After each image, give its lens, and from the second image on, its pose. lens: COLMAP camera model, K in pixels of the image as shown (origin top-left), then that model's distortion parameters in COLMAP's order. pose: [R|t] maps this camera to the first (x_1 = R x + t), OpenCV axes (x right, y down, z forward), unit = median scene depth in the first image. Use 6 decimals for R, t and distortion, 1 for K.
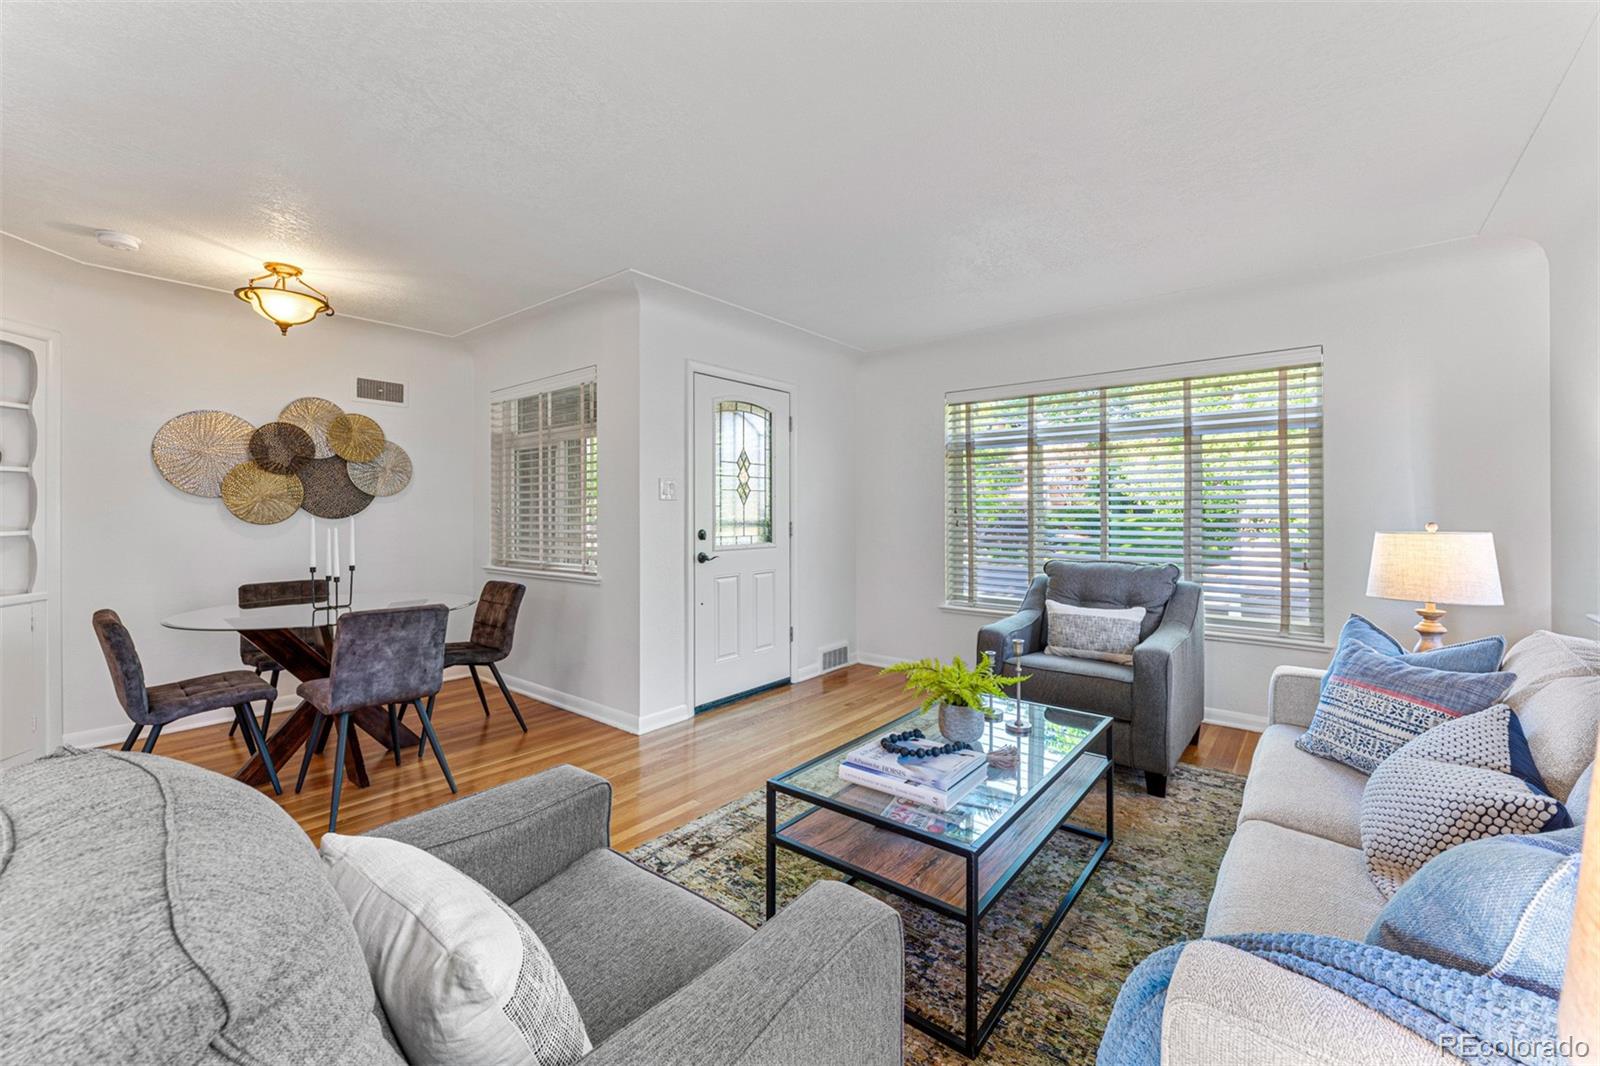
lens RADIAL K [[645.6, 0, 786.0], [0, 645.6, 513.2], [0, 0, 1]] dist [0.002568, 0.000226]
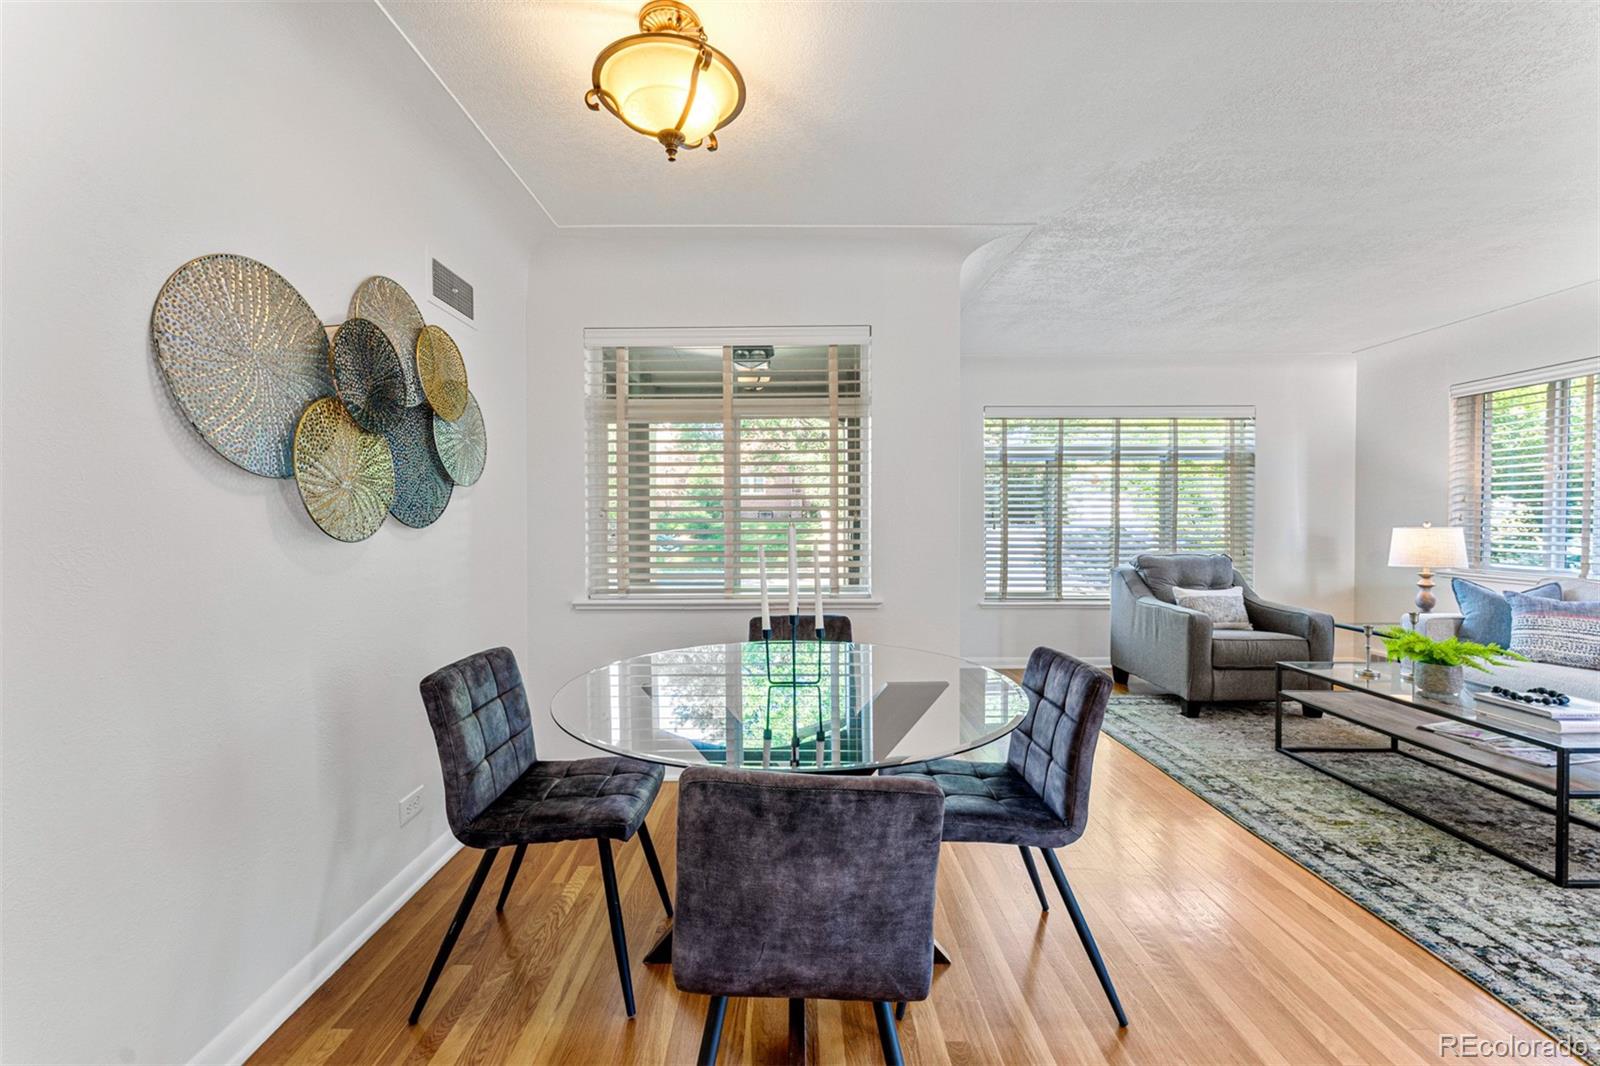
lens RADIAL K [[645.6, 0, 788.0], [0, 645.6, 520.9], [0, 0, 1]] dist [0.002568, 0.000226]
pose [[0.775960, -0.001074, 0.630781, -0.862890], [0.003320, 0.999992, -0.002381, 0.007802], [-0.630773, 0.003942, 0.775957, 0.461646]]
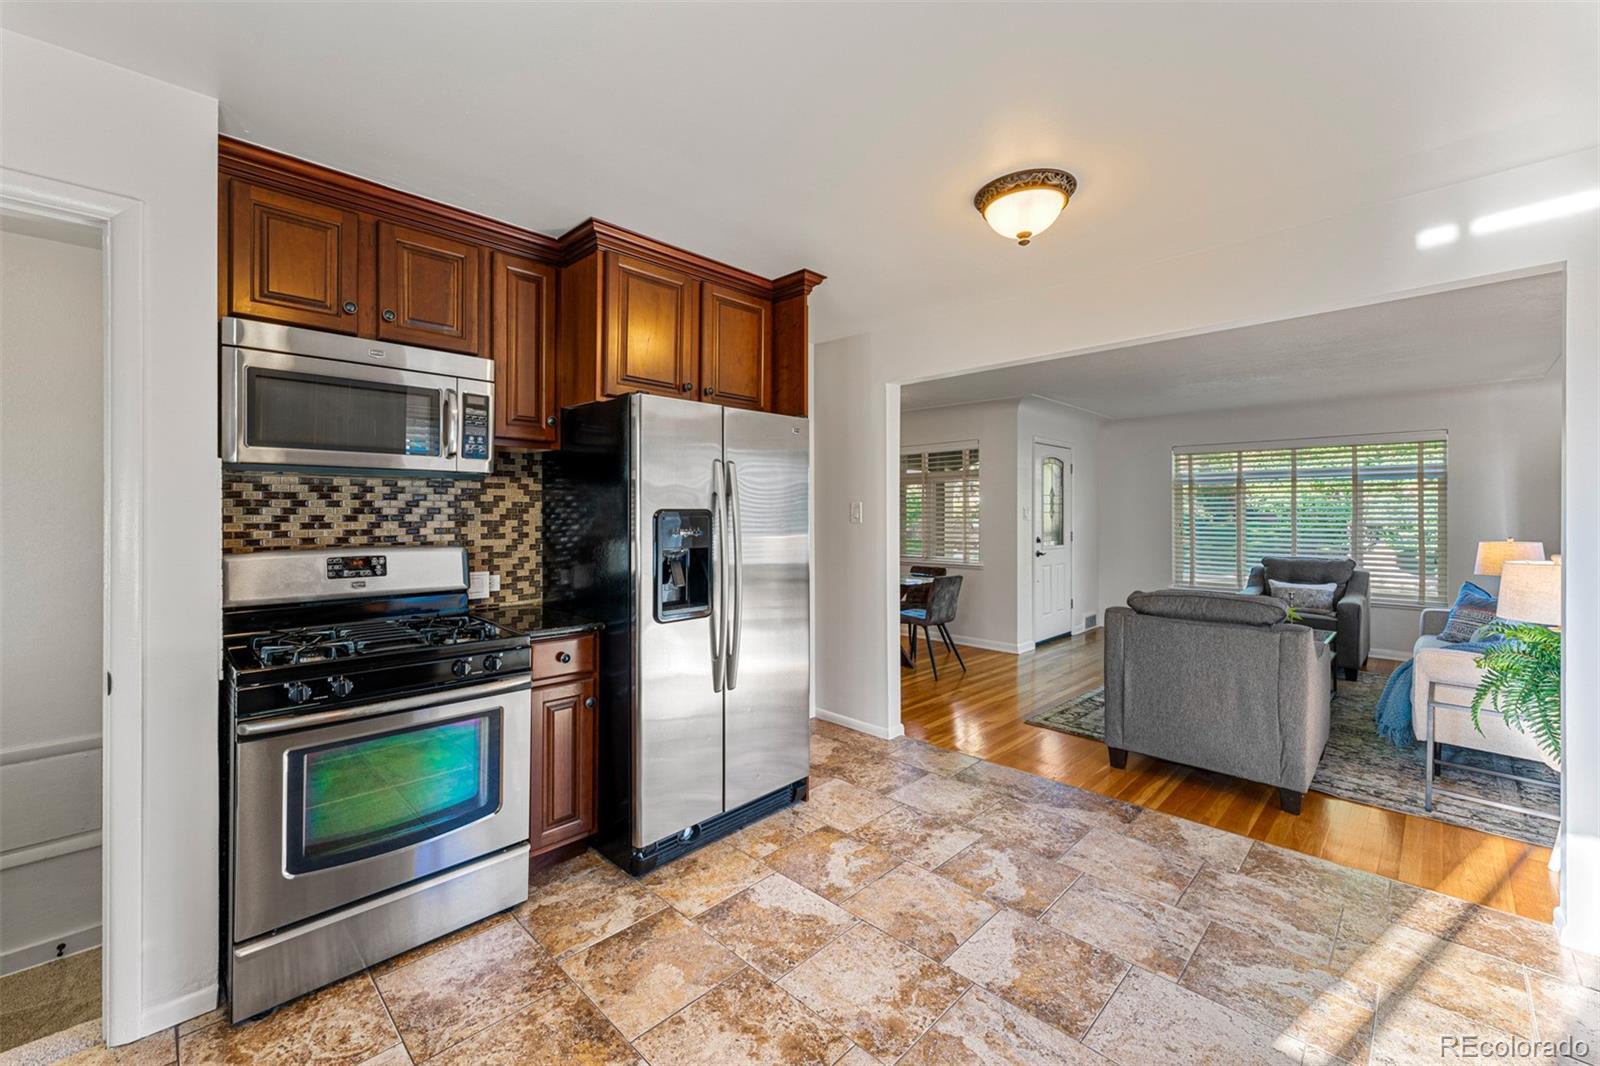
lens RADIAL K [[645.6, 0, 787.1], [0, 645.6, 514.3], [0, 0, 1]] dist [0.002568, 0.000226]
pose [[0.995925, 0.002451, -0.090157, -0.647573], [-0.002741, 0.999991, -0.003102, -0.026510], [0.090148, 0.003336, 0.995923, -0.741038]]
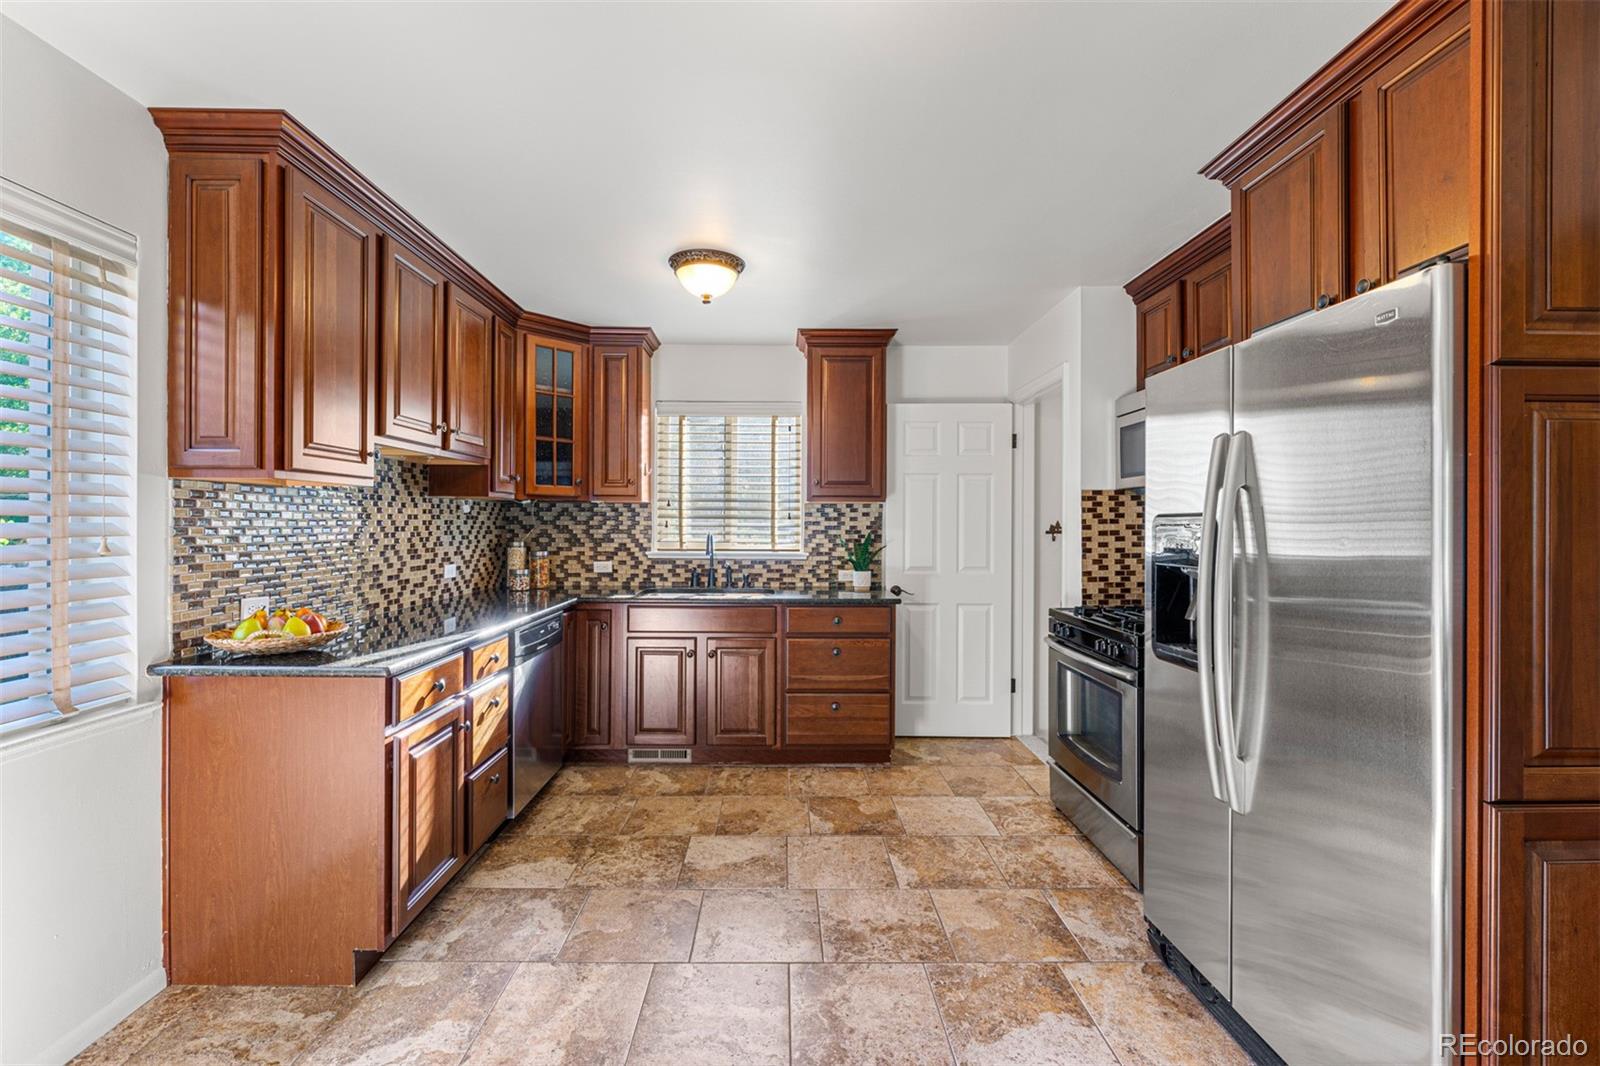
lens RADIAL K [[672.8, 0, 785.8], [0, 672.8, 524.5], [0, 0, 1]] dist [0.002218, -0.000279]
pose [[-0.761587, -0.000873, -0.648062, -0.274591], [-0.005684, 0.999970, 0.005333, -0.026139], [0.648038, 0.007745, -0.761569, 0.068067]]
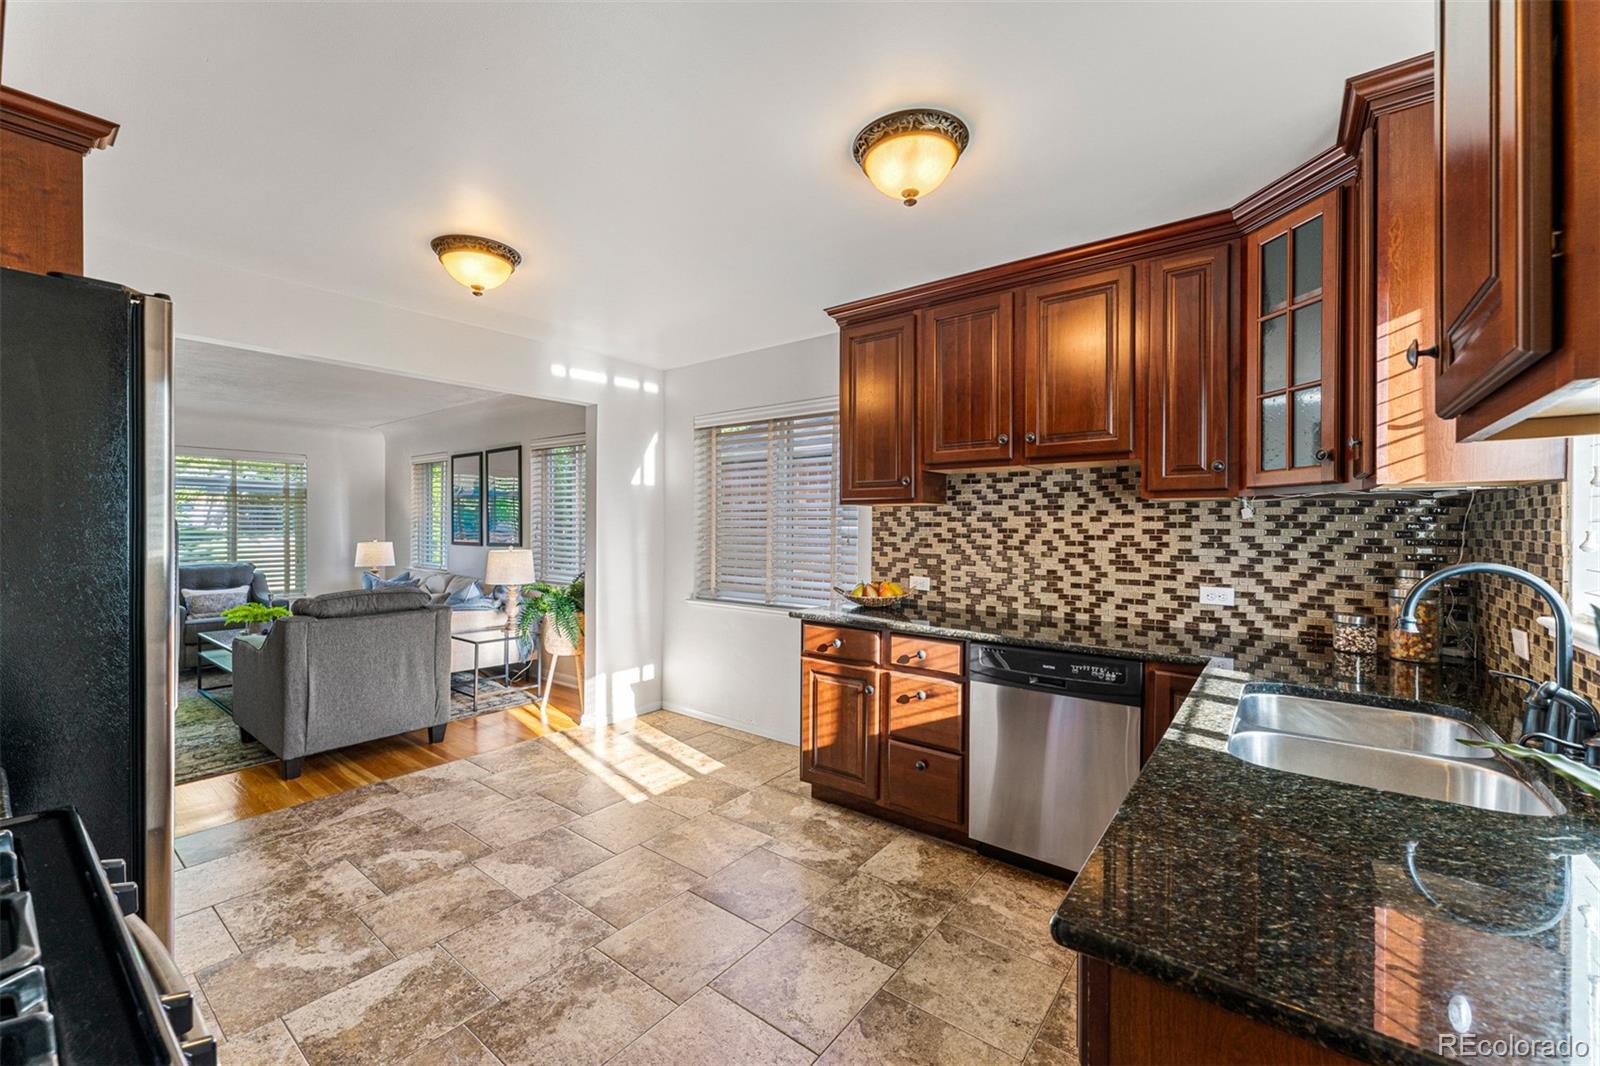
lens RADIAL K [[645.6, 0, 782.8], [0, 645.6, 527.8], [0, 0, 1]] dist [0.002568, 0.000226]
pose [[-0.021854, -0.001111, 0.999761, -1.175364], [-0.002244, 0.999997, 0.001062, -0.025558], [-0.999759, -0.002220, -0.021856, -0.456650]]
